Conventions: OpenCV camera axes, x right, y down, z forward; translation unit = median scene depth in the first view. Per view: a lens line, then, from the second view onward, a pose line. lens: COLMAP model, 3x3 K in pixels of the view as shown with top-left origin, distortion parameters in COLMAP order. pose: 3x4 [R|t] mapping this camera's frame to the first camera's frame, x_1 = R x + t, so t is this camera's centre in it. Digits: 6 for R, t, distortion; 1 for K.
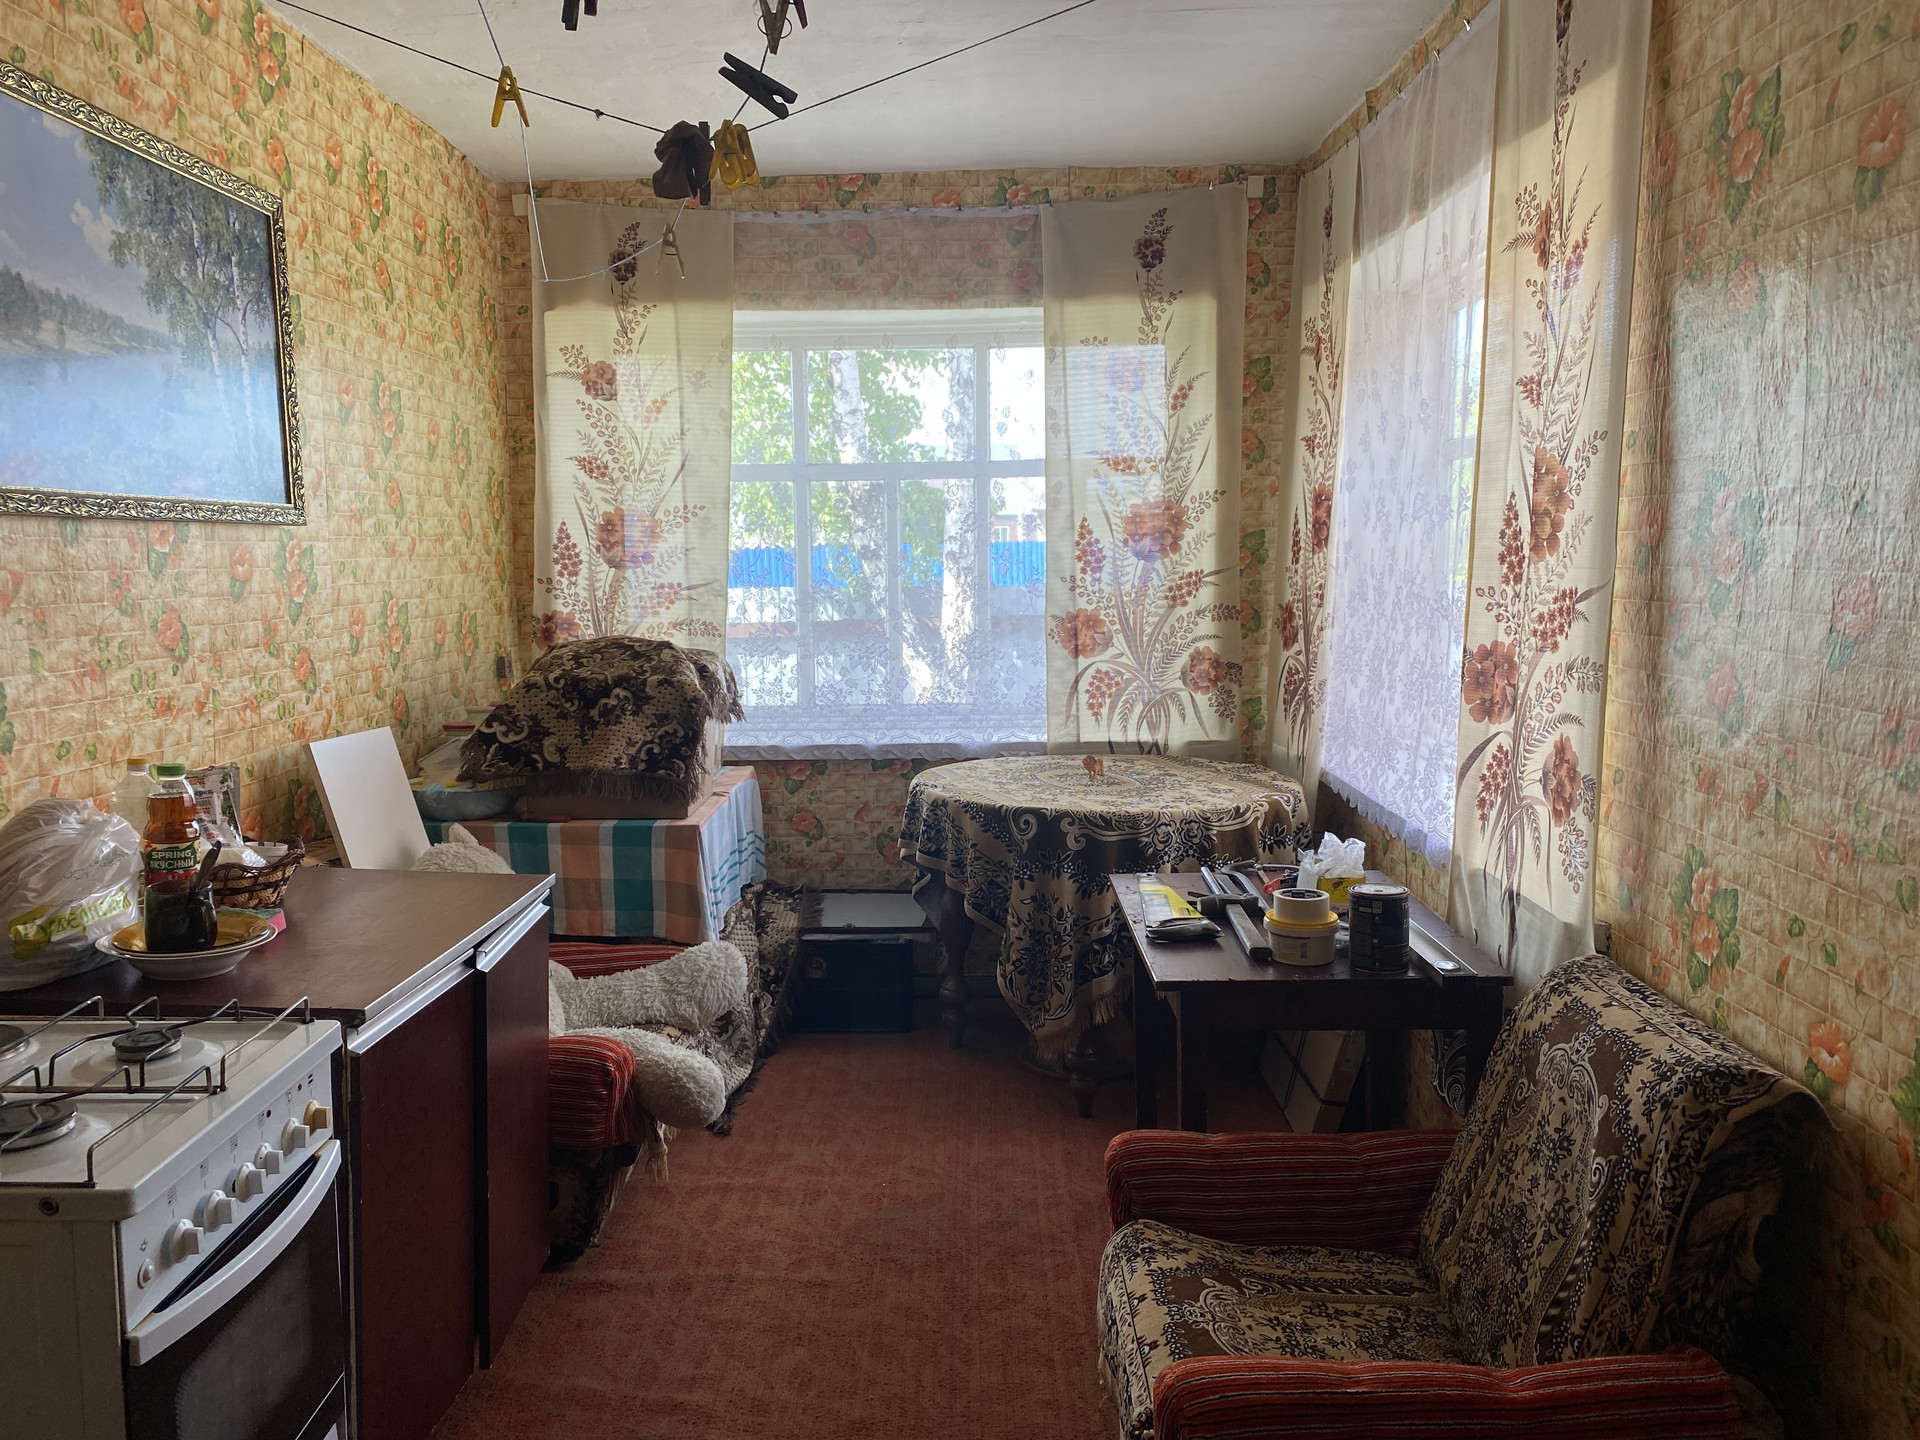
lens RADIAL K [[1476.2, 0, 932.5], [0, 1476.2, 726.5], [0, 0, 1]] dist [0.029328, -0.038256]
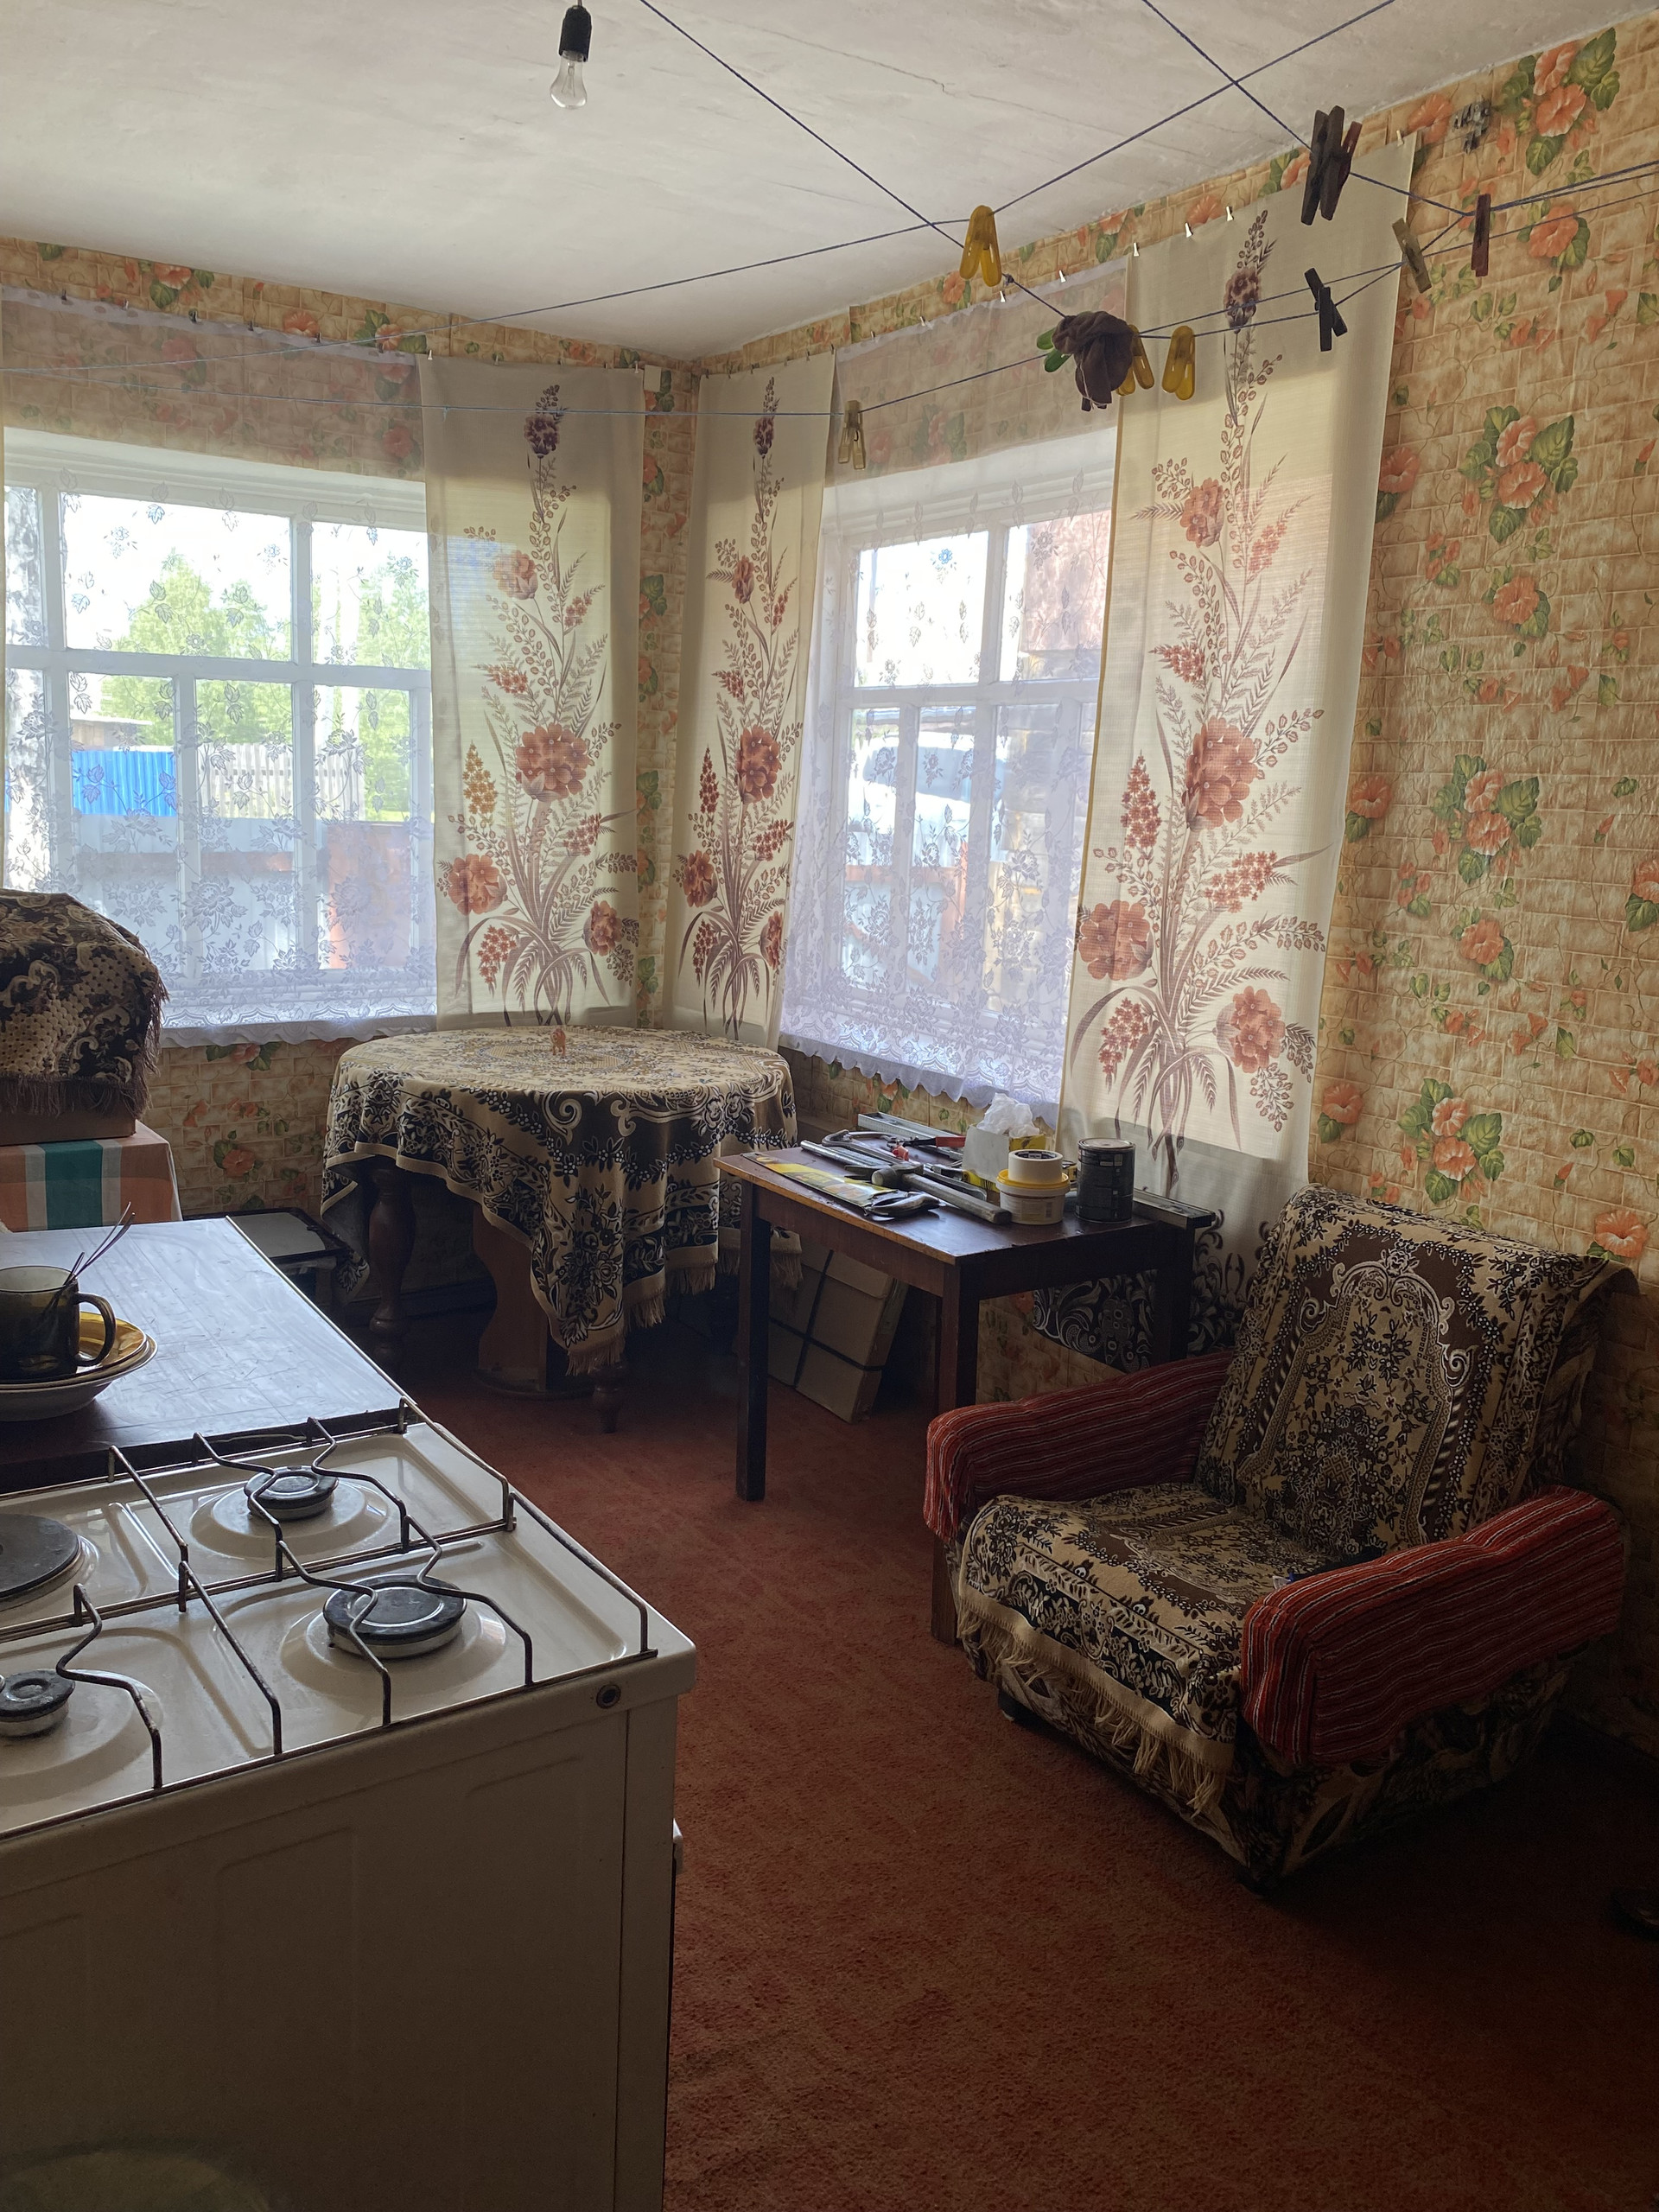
lens RADIAL K [[1700.7, 0, 822.6], [0, 1700.7, 1103.0], [0, 0, 1]] dist [0.029328, -0.038256]
pose [[0.819672, -0.067775, 0.568810, -0.381083], [0.027922, 0.996523, 0.078501, -0.012094], [-0.572153, -0.048462, 0.818714, 0.104363]]
